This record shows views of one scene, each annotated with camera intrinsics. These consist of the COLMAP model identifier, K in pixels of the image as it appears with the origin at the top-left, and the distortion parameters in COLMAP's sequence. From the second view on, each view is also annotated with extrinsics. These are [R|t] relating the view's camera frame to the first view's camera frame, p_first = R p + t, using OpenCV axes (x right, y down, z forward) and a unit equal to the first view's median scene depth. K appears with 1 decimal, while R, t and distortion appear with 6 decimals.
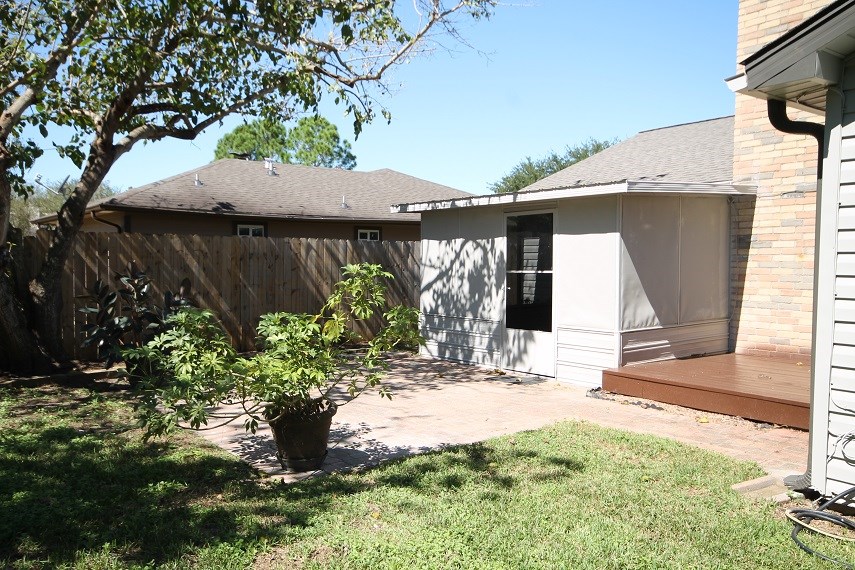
lens RADIAL K [[686.1, 0, 425.4], [0, 686.1, 295.5], [0, 0, 1]] dist [0.004360, 0.022979]
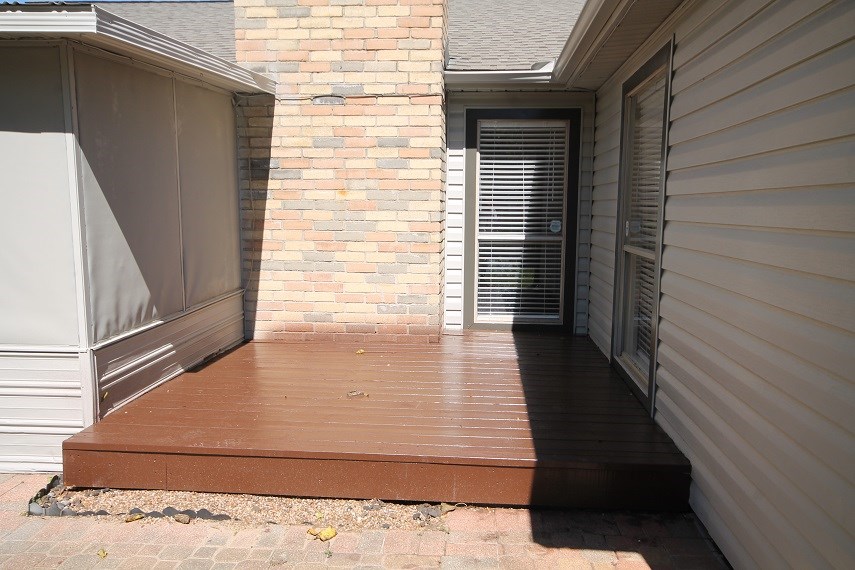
lens RADIAL K [[686.1, 0, 425.4], [0, 686.1, 295.5], [0, 0, 1]] dist [0.004360, 0.022979]
pose [[0.665621, -0.097694, 0.739868, 0.080727], [0.030441, 0.994124, 0.103881, -0.022854], [-0.745669, -0.046623, 0.664684, 0.463295]]
